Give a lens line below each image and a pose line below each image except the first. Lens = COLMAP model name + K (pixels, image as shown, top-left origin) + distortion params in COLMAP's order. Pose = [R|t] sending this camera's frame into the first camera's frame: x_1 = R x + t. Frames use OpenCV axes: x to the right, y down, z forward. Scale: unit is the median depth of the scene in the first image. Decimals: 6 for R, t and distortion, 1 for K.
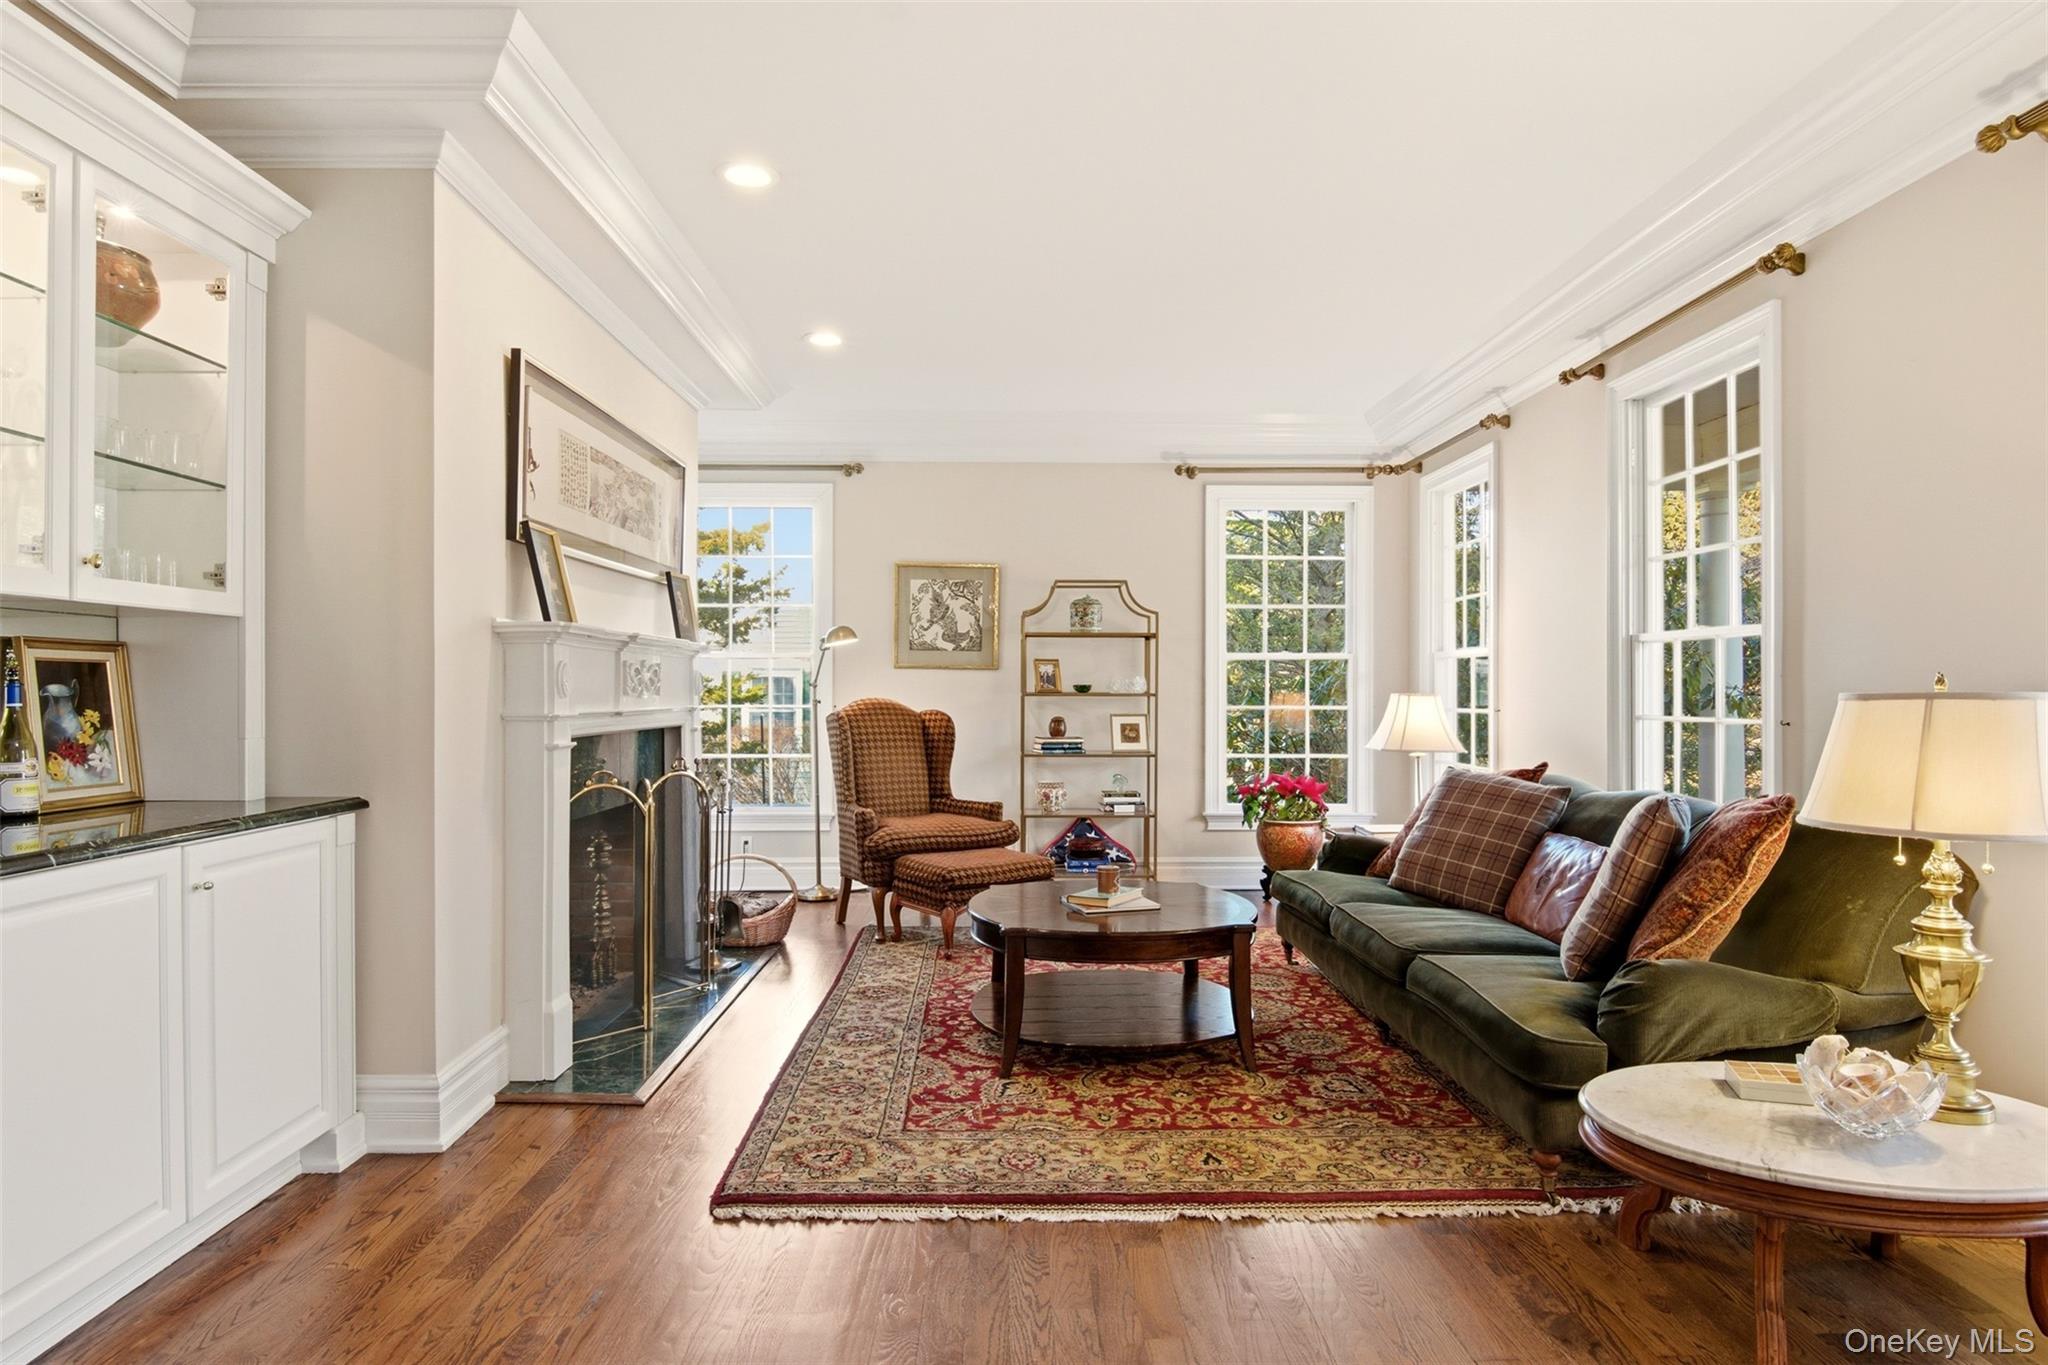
lens RADIAL K [[1158.6, 0, 1022.2], [0, 1158.6, 690.7], [0, 0, 1]] dist [0.004480, -0.017727]
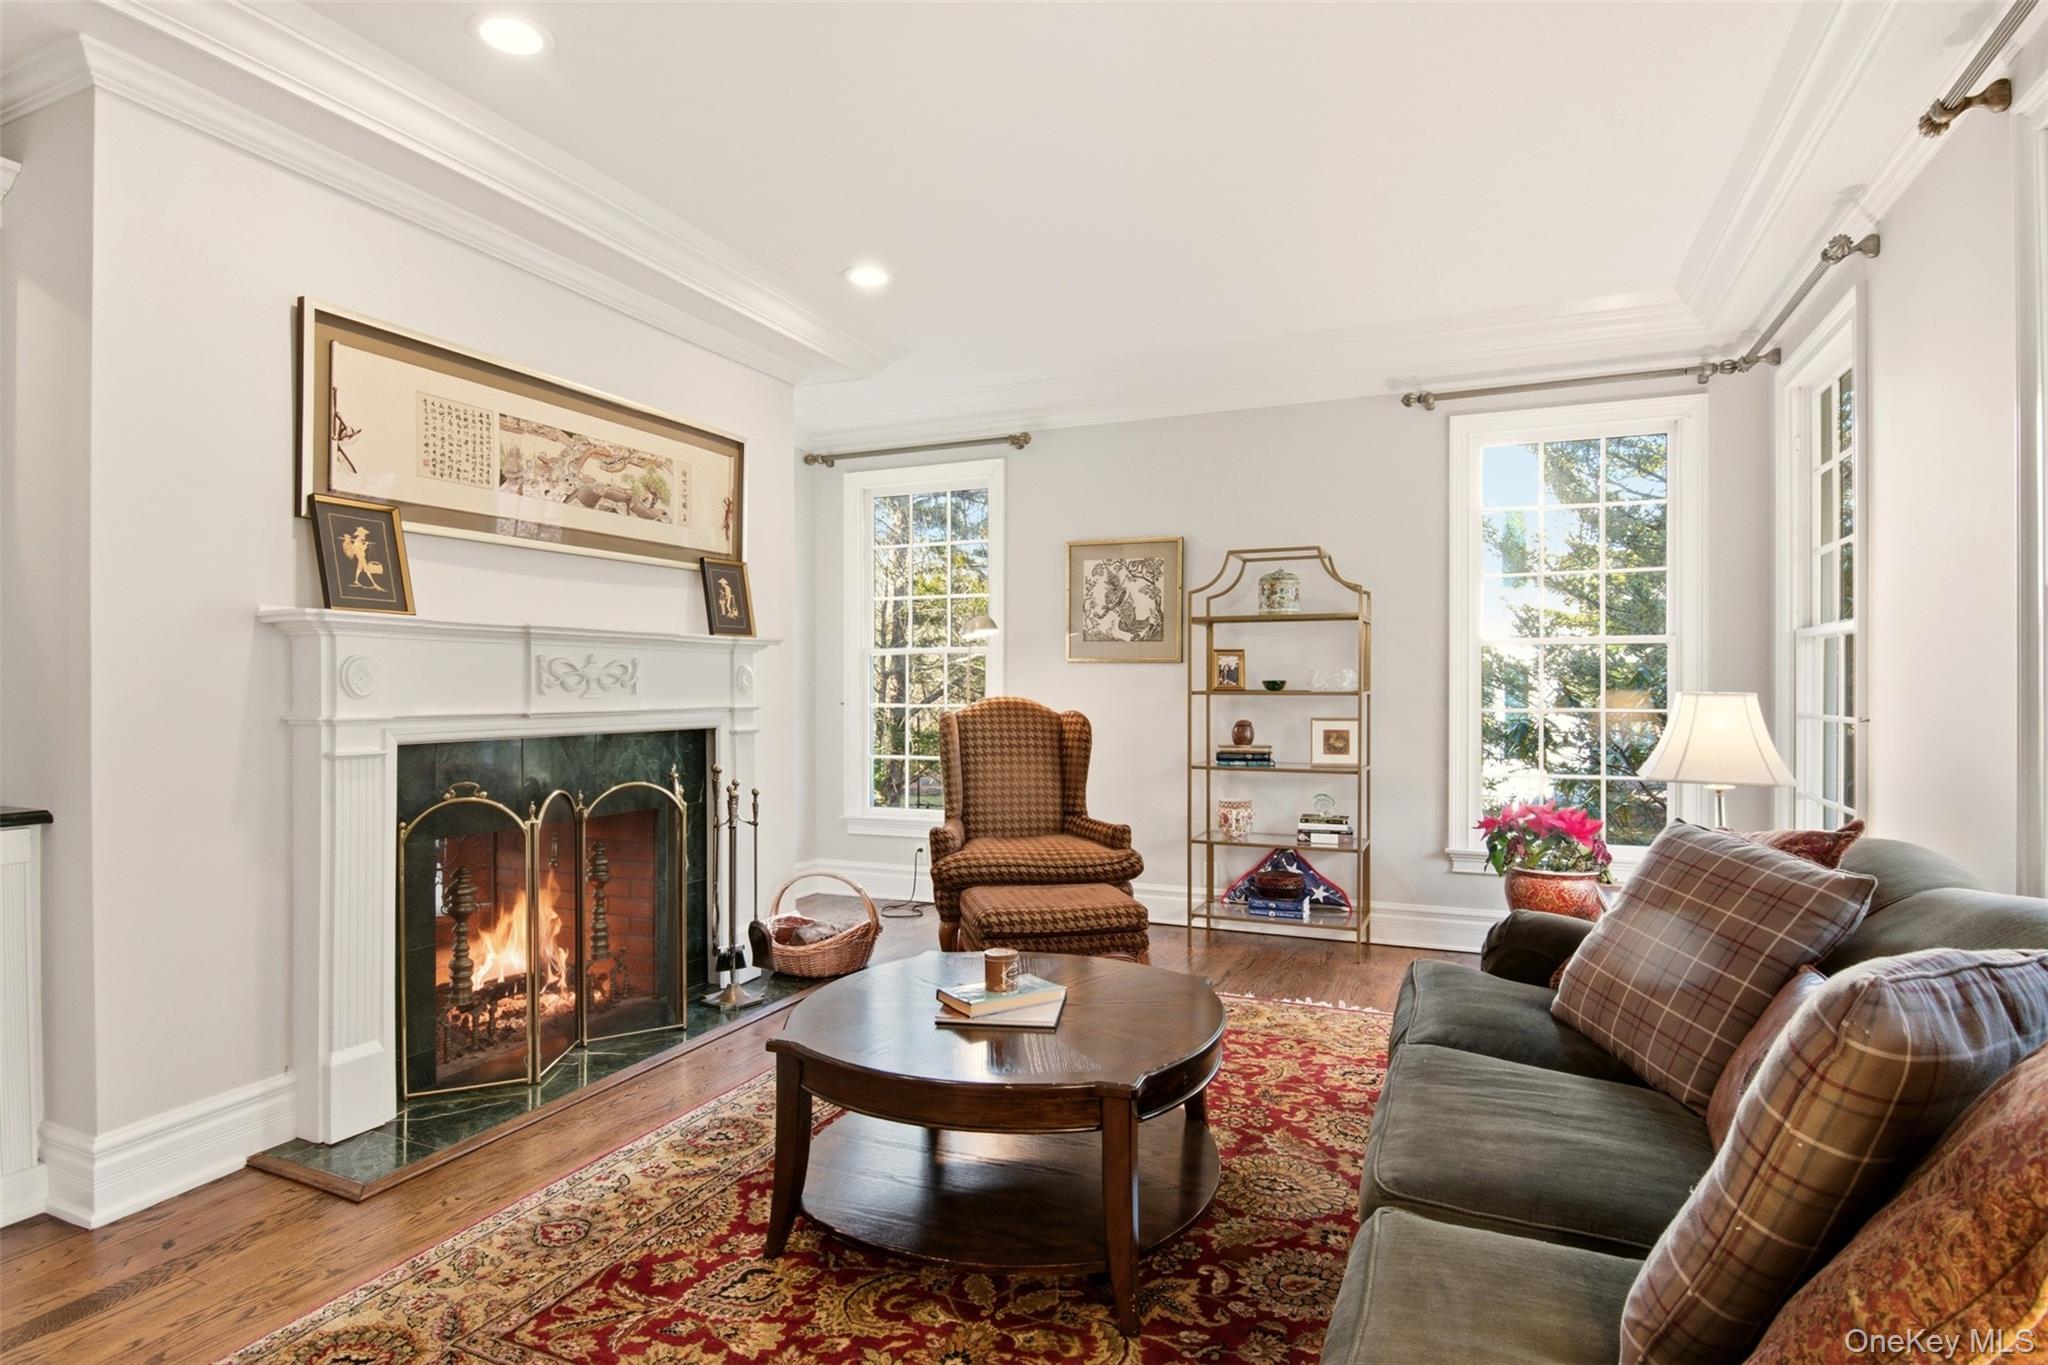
lens RADIAL K [[1067.3, 0, 1022.2], [0, 1067.3, 687.1], [0, 0, 1]] dist [0.001482, -0.013437]
pose [[0.910189, -0.000531, -0.414193, 0.320518], [0.000694, 1.000000, 0.000243, -0.001577], [0.414193, -0.000508, 0.910189, 0.412544]]
